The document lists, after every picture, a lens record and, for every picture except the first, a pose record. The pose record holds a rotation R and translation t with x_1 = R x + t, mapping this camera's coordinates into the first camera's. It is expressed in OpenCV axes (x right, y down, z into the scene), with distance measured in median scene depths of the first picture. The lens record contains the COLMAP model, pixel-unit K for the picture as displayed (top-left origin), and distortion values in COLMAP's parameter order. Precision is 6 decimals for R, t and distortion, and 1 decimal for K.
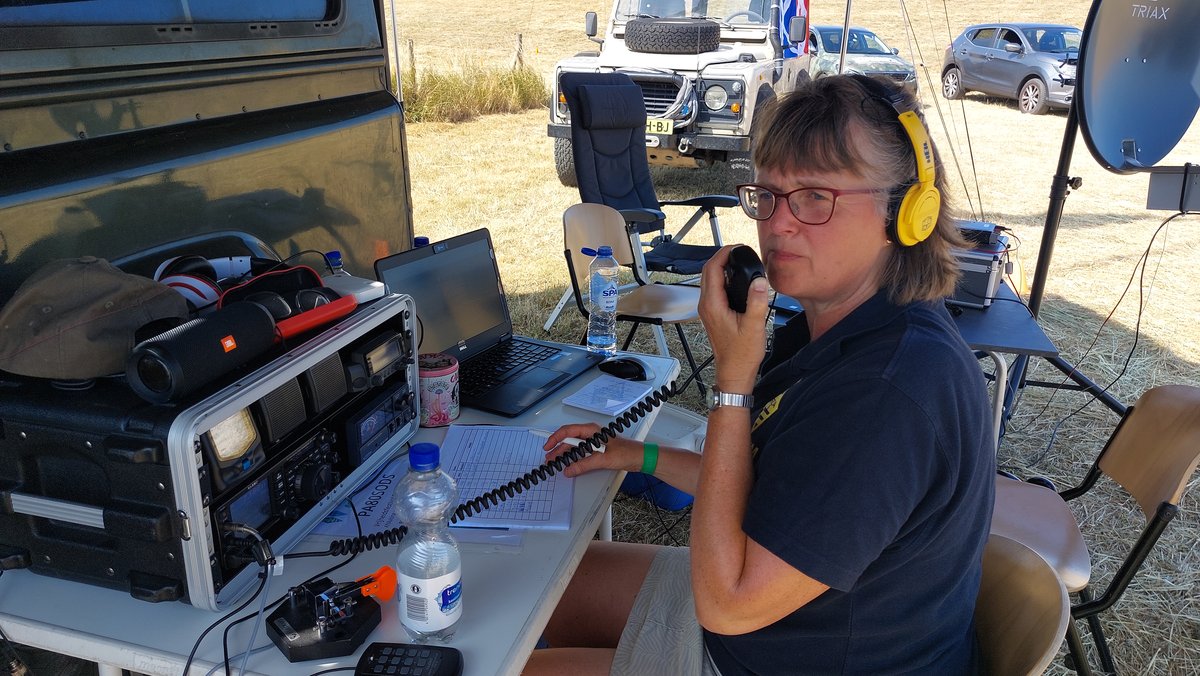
lens RADIAL K [[950.9, 0, 599.7], [0, 950.9, 339.2], [0, 0, 1]] dist [0.015849, -0.007457]
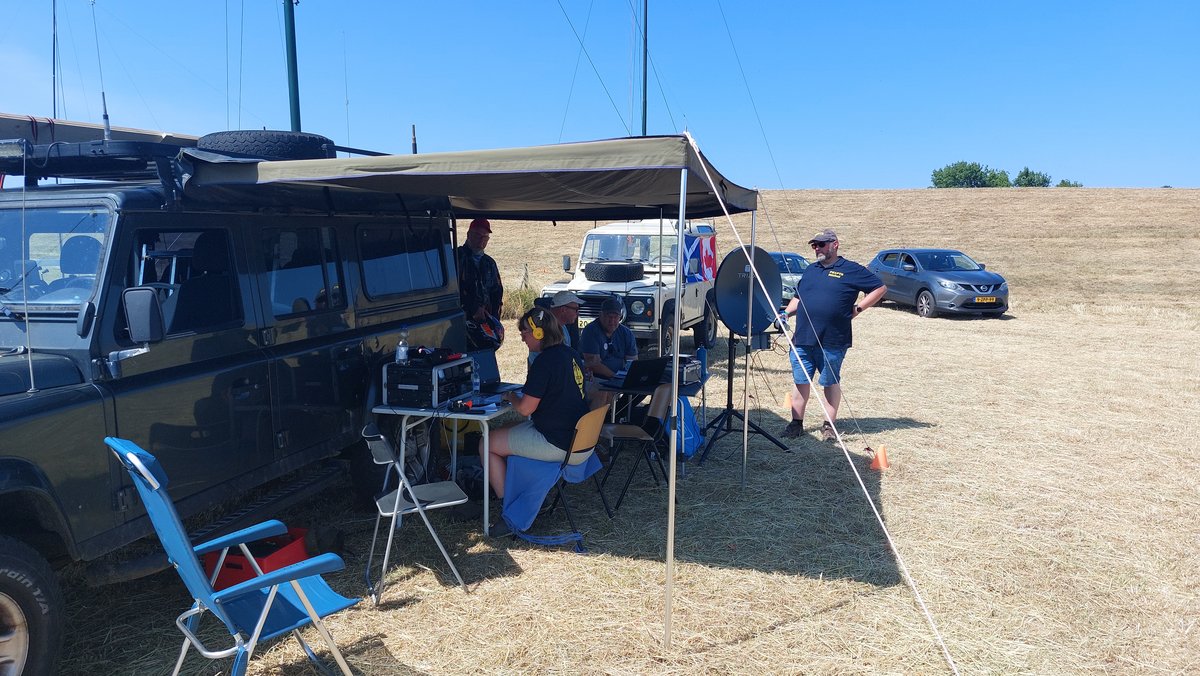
lens RADIAL K [[950.9, 0, 593.7], [0, 950.9, 341.3], [0, 0, 1]] dist [0.015849, -0.007457]
pose [[0.999743, -0.008760, -0.020913, 0.071703], [0.004143, 0.977397, -0.211373, 0.133864], [0.022292, 0.211232, 0.977182, -0.530600]]
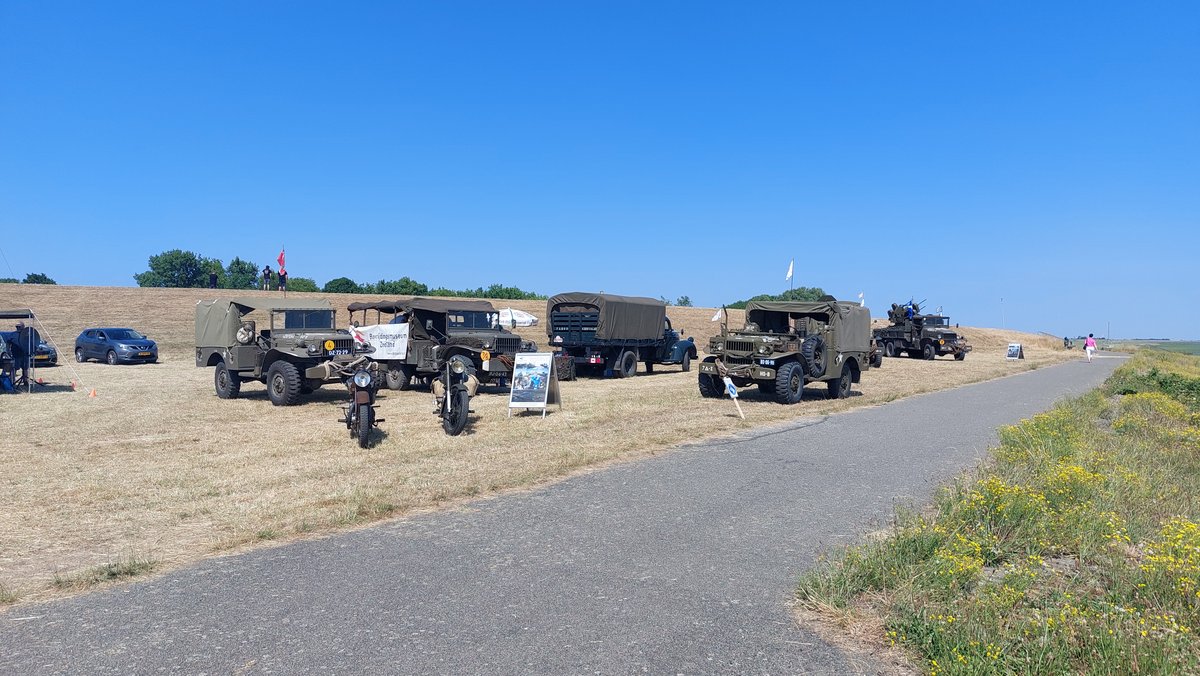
lens RADIAL K [[950.9, 0, 592.2], [0, 950.9, 339.9], [0, 0, 1]] dist [0.015849, -0.007457]
pose [[0.734583, -0.035214, 0.677605, -0.547061], [0.231043, 0.951955, -0.201000, 0.926726], [-0.637971, 0.304207, 0.707426, -2.950289]]
